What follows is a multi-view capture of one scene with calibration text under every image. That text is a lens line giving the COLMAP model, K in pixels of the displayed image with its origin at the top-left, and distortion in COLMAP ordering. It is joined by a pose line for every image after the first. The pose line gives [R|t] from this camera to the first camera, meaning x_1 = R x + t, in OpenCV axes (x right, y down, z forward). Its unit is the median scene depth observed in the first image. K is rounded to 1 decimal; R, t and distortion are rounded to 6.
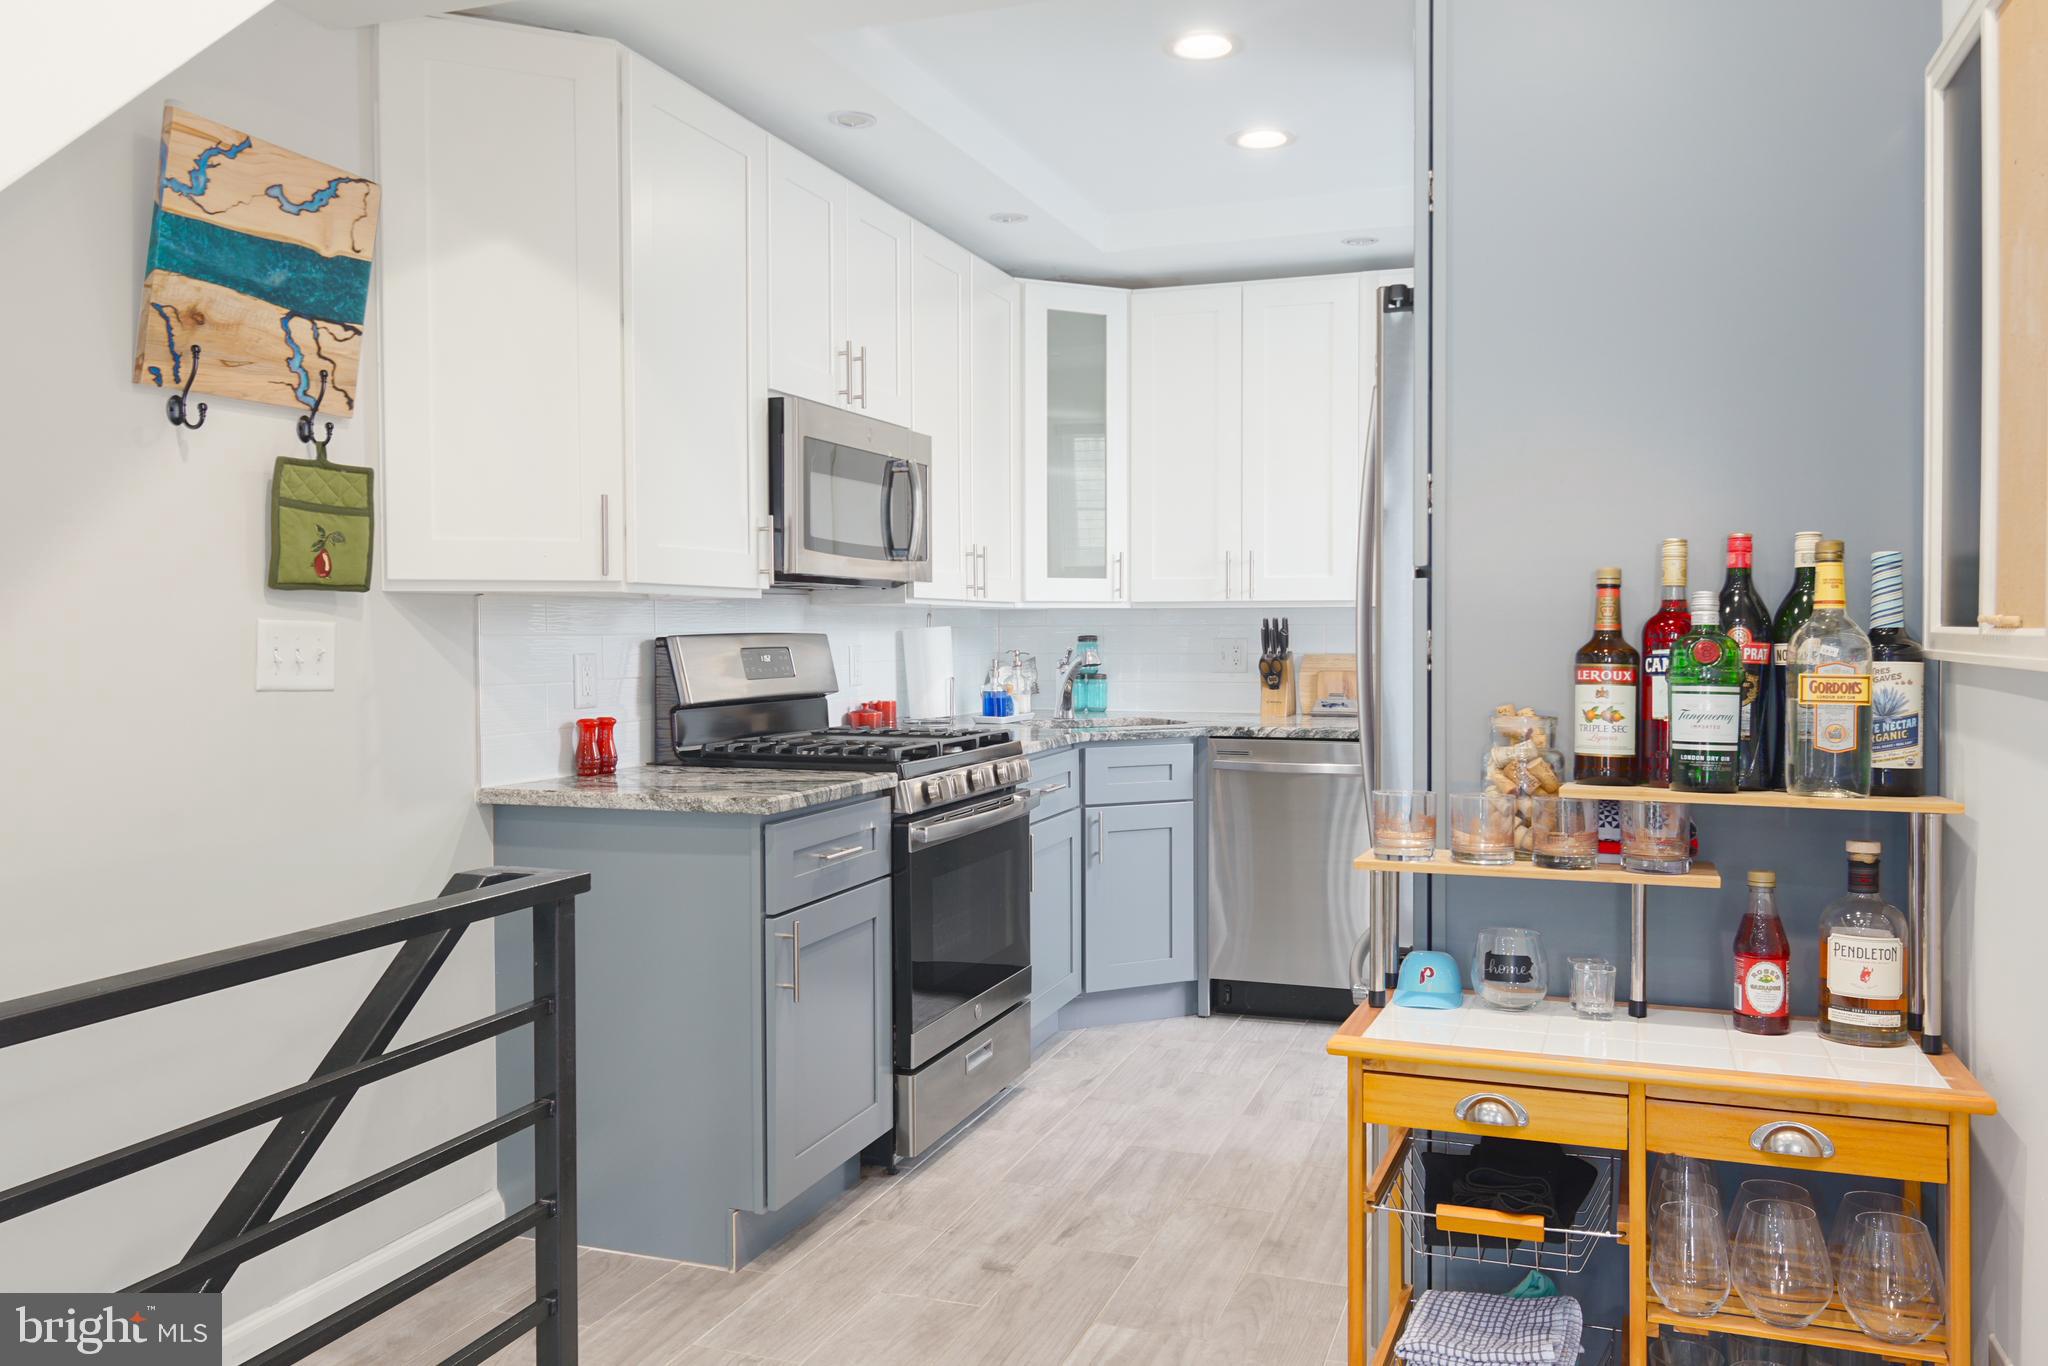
lens RADIAL K [[1557.1, 0, 1031.3], [0, 1557.1, 658.9], [0, 0, 1]] dist [0.003856, -0.002081]
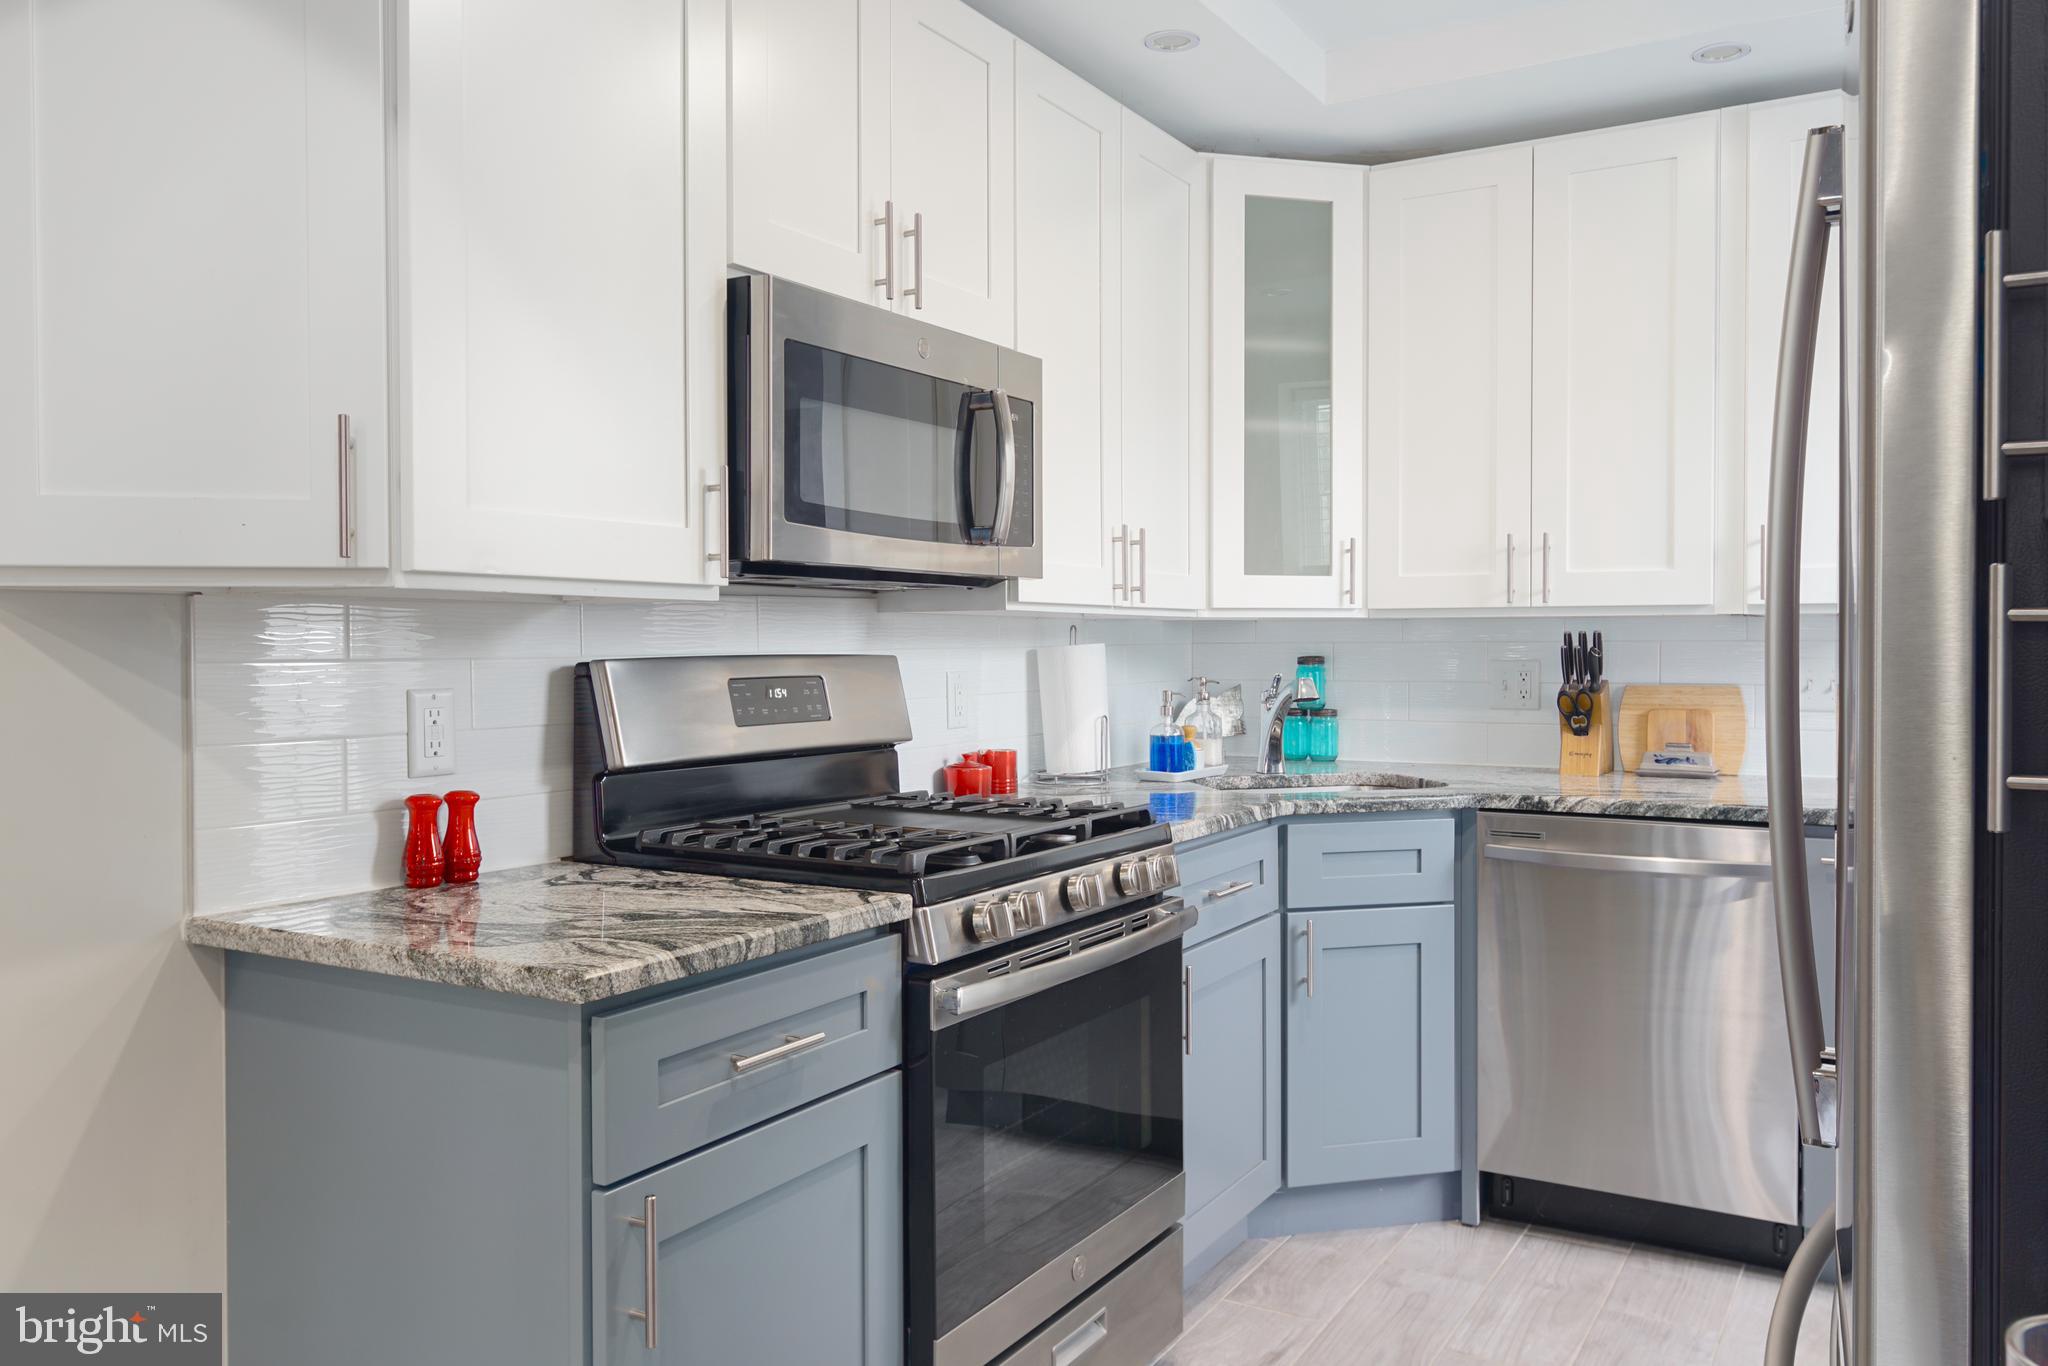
lens RADIAL K [[1557.1, 0, 1031.3], [0, 1557.1, 658.9], [0, 0, 1]] dist [0.003856, -0.002081]
pose [[0.983079, 0.002582, -0.183163, 0.053964], [-0.004173, 0.999957, -0.008303, -0.009311], [0.183134, 0.008927, 0.983047, 0.347206]]
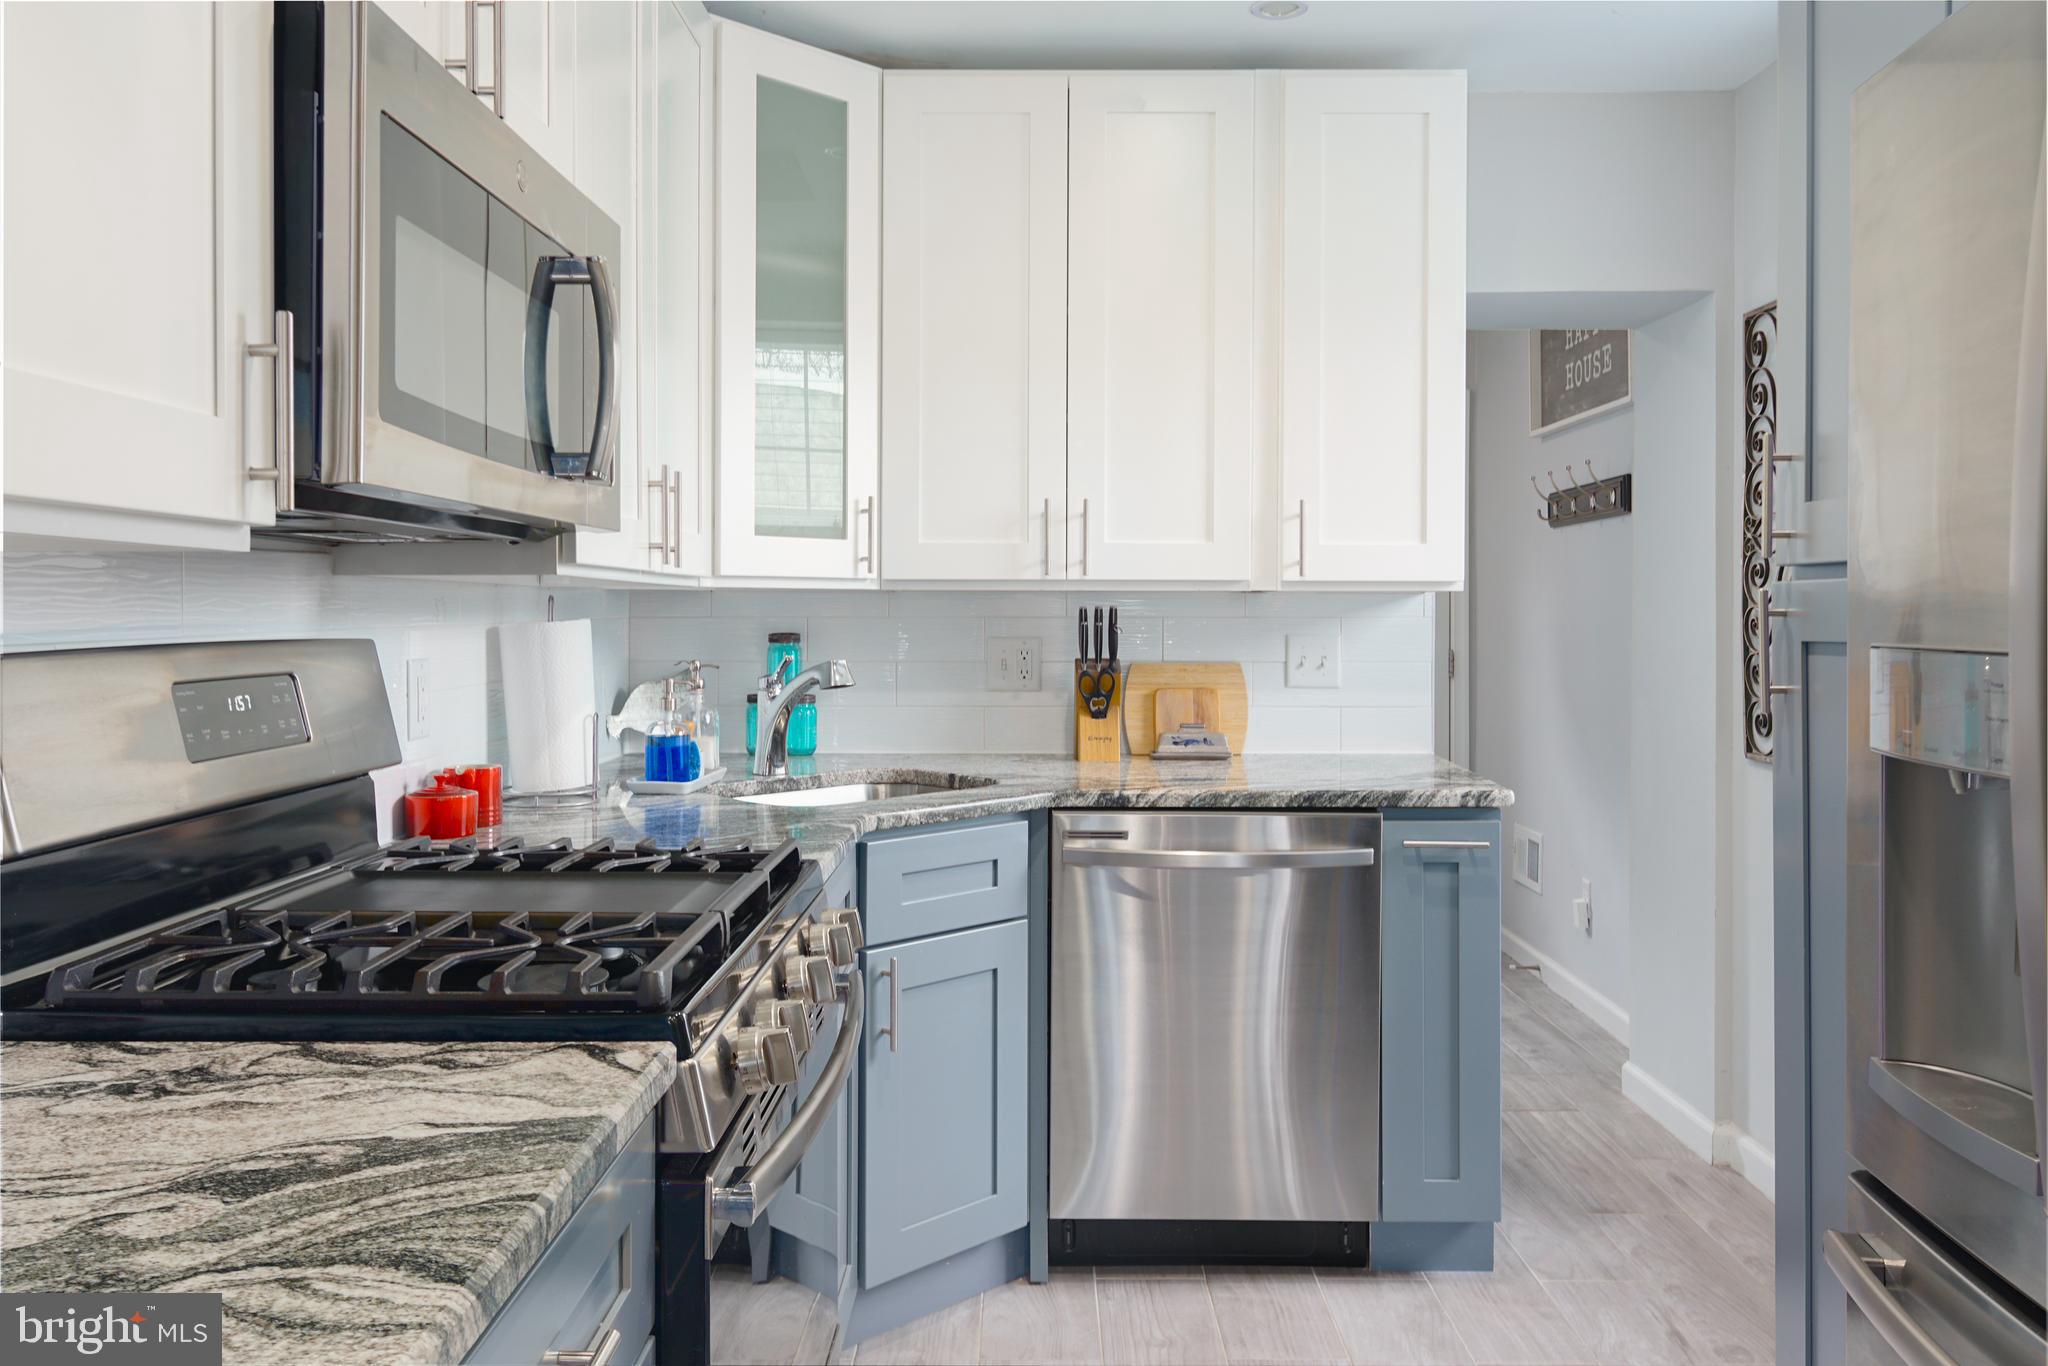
lens RADIAL K [[1525.7, 0, 1022.4], [0, 1525.7, 612.2], [0, 0, 1]] dist [0.004889, 0.001390]
pose [[0.941331, 0.004400, 0.337457, -0.105669], [0.002045, 0.999822, -0.018739, -0.015426], [-0.337479, 0.018330, 0.941155, 0.520430]]
